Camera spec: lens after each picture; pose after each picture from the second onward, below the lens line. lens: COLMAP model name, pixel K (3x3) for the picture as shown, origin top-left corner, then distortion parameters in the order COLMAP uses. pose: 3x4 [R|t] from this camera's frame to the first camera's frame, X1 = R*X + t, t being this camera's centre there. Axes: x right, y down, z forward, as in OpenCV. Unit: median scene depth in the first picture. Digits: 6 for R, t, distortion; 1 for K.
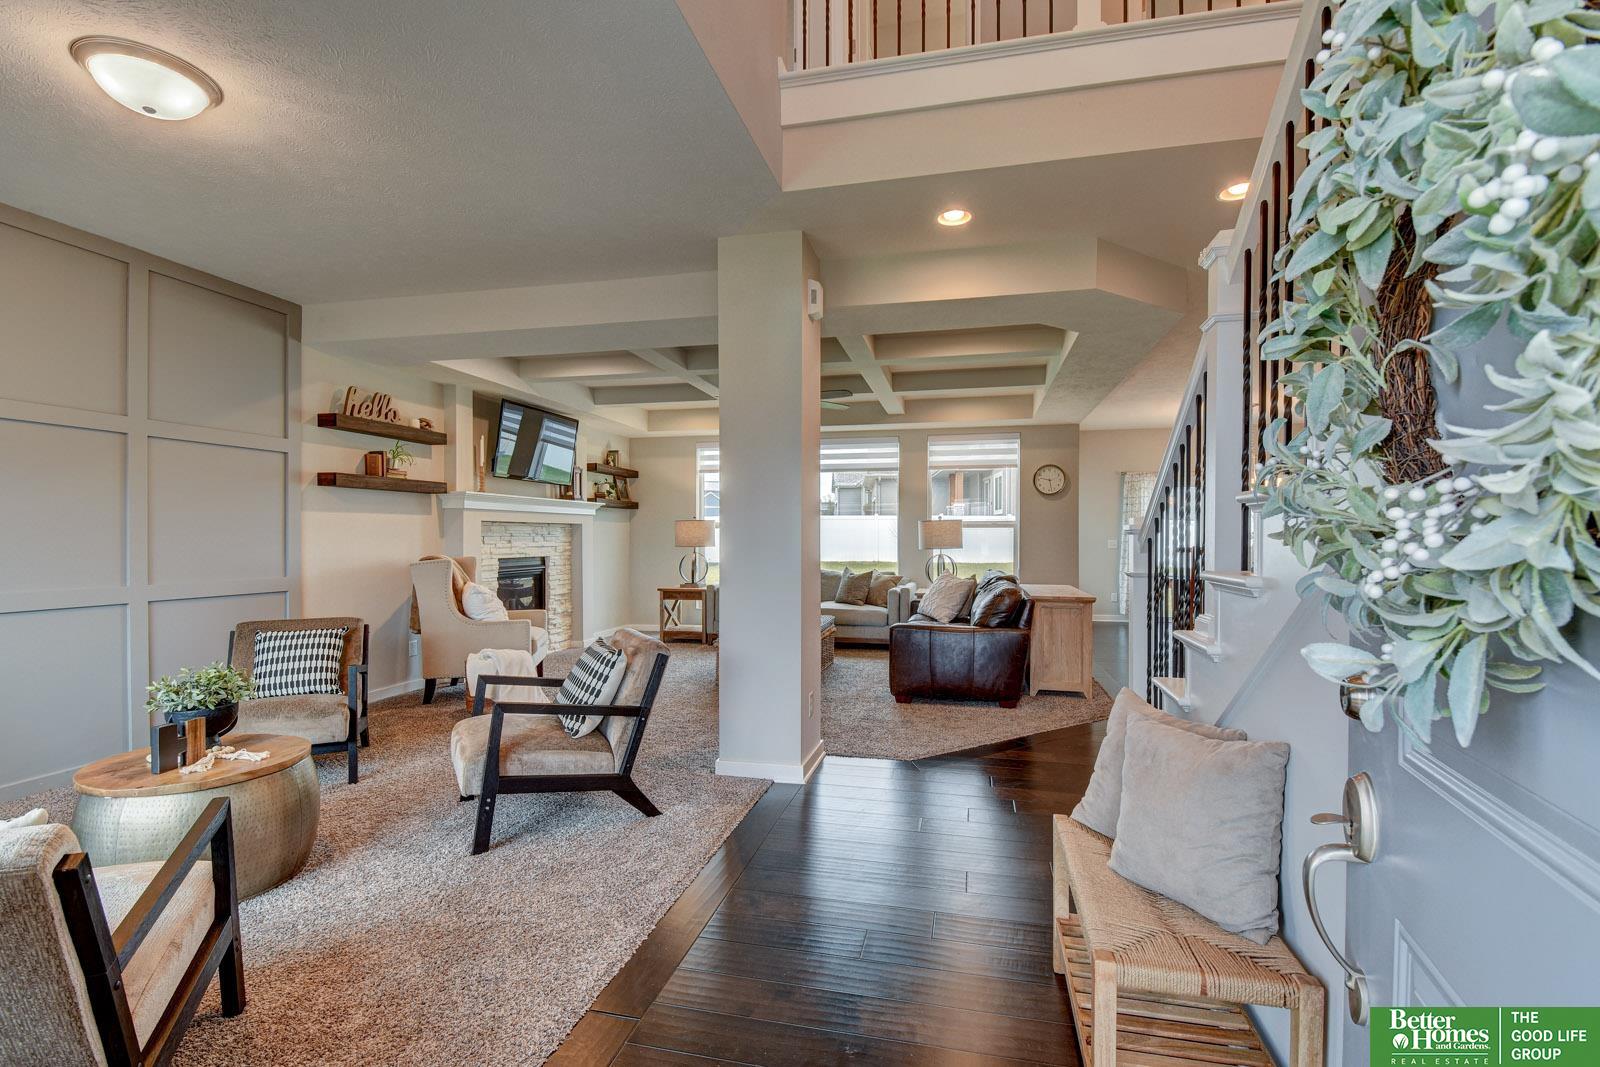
lens RADIAL K [[696.9, 0, 823.3], [0, 696.9, 538.6], [0, 0, 1]] dist [0.001003, 0.000044]
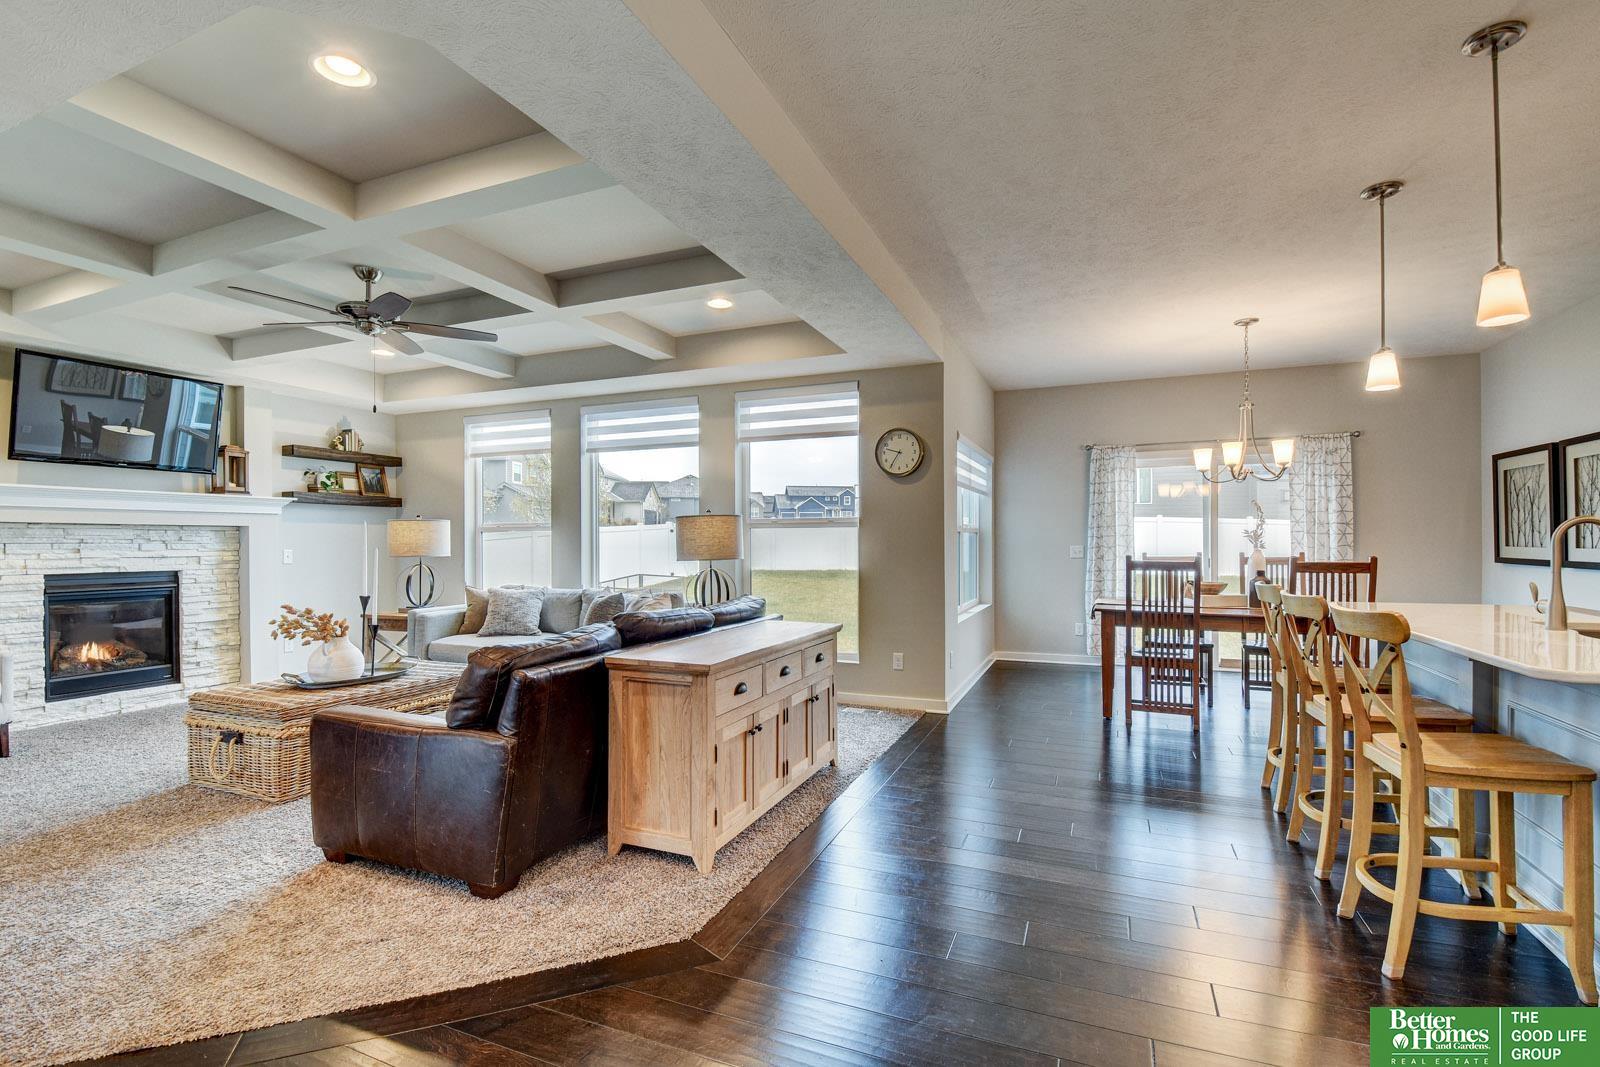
lens RADIAL K [[711.9, 0, 824.2], [0, 711.9, 542.0], [0, 0, 1]] dist [0.000812, -0.015245]
pose [[0.986916, -0.003627, -0.161193, 0.428784], [0.003193, 0.999991, -0.002950, -0.000043], [0.161202, 0.002397, 0.986918, 0.409458]]
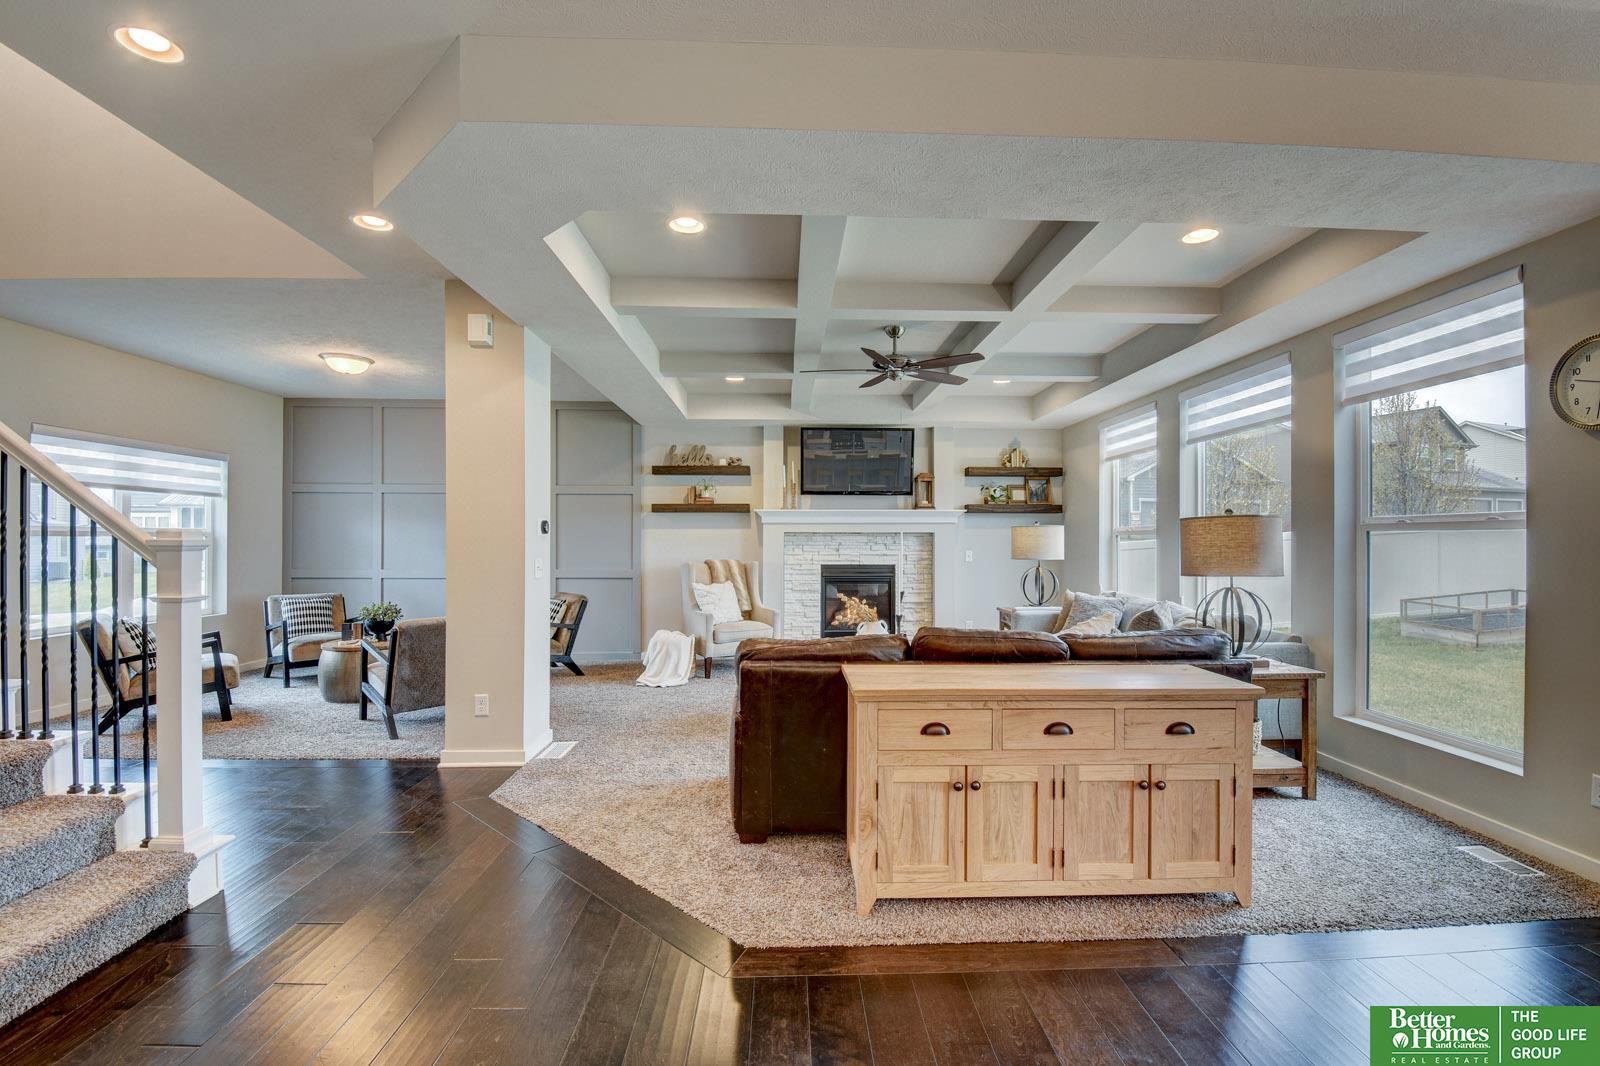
lens RADIAL K [[708.9, 0, 814.4], [0, 708.9, 537.6], [0, 0, 1]] dist [0.000102, -0.000128]
pose [[0.253192, -0.002489, -0.967413, 0.648138], [-0.004988, 0.999980, -0.003878, -0.010802], [0.967403, 0.005807, 0.253174, 0.670405]]
